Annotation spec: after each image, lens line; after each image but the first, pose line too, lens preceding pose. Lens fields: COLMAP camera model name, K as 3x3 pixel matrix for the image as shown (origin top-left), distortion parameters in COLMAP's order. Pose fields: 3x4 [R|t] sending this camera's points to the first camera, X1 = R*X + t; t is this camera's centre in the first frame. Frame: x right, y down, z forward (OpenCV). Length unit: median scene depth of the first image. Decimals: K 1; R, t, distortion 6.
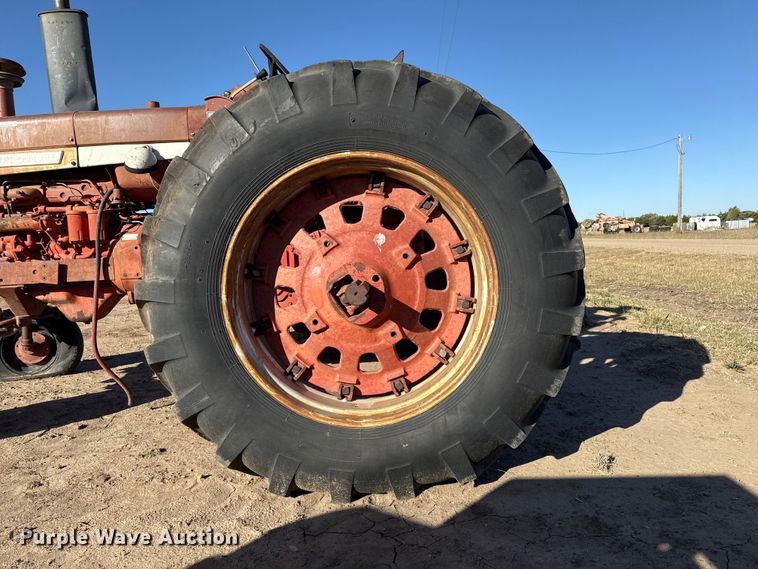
lens RADIAL K [[541.2, 0, 382.6], [0, 541.2, 283.0], [0, 0, 1]] dist [0.072449, -0.079397]
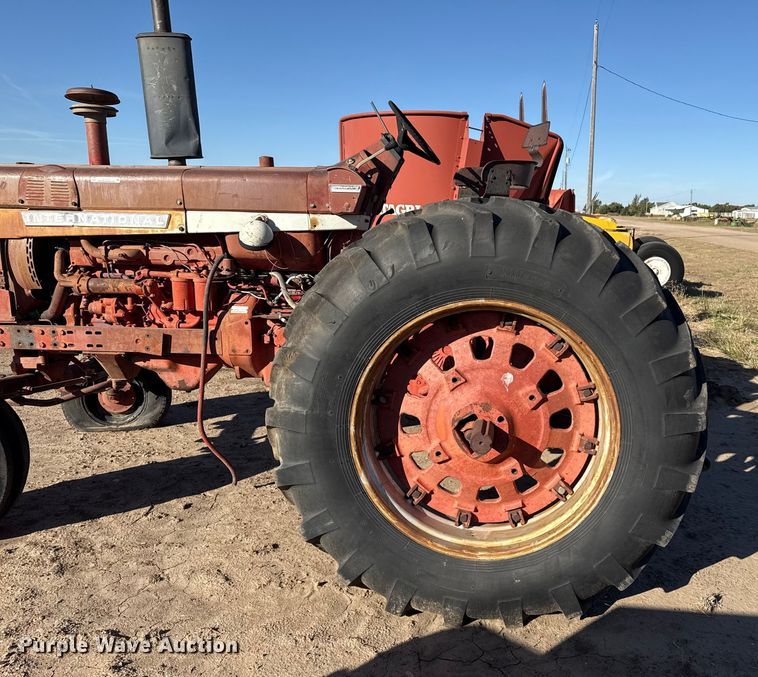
lens RADIAL K [[690.5, 0, 494.7], [0, 690.5, 353.6], [0, 0, 1]] dist [0.114552, -0.172896]
pose [[0.997304, 0.073022, -0.007263, -0.022869], [-0.071515, 0.989345, 0.126816, -0.283386], [0.016446, -0.125955, 0.991900, -0.262542]]
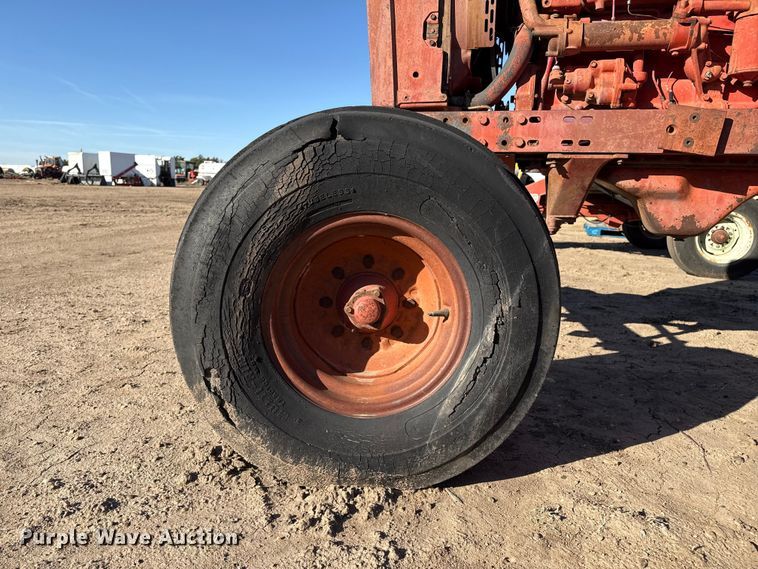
lens RADIAL K [[541.2, 0, 382.6], [0, 541.2, 283.0], [0, 0, 1]] dist [0.072449, -0.079397]
pose [[0.970782, 0.115624, -0.210270, -1.123768], [-0.095935, 0.990191, 0.101574, 0.142428], [0.219952, -0.078434, 0.972352, 0.620690]]
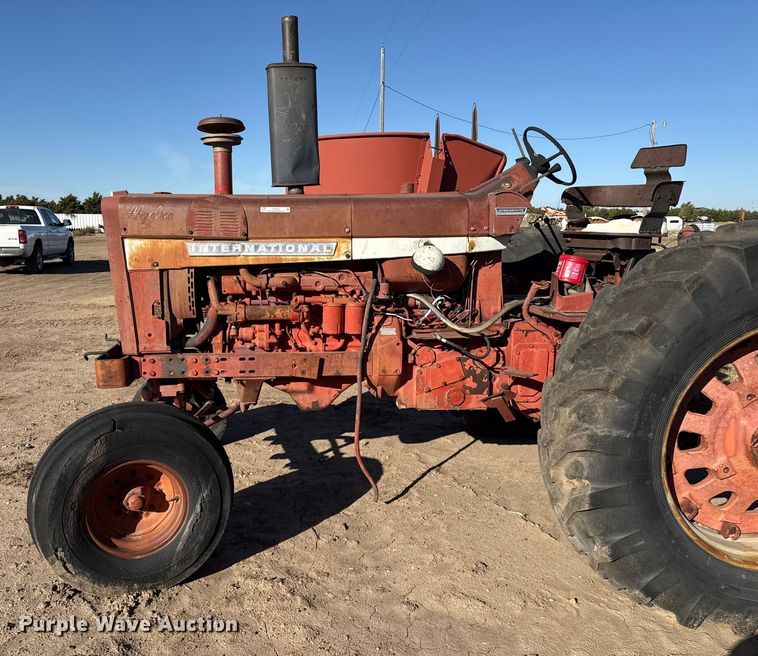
lens RADIAL K [[648.0, 0, 303.4], [0, 648.0, 338.6], [0, 0, 1]] dist [0.094174, -0.120529]
pose [[0.996963, 0.037701, 0.068144, -1.014299], [-0.044541, 0.993806, 0.101810, -0.266838], [-0.063884, -0.104536, 0.992467, -0.174101]]
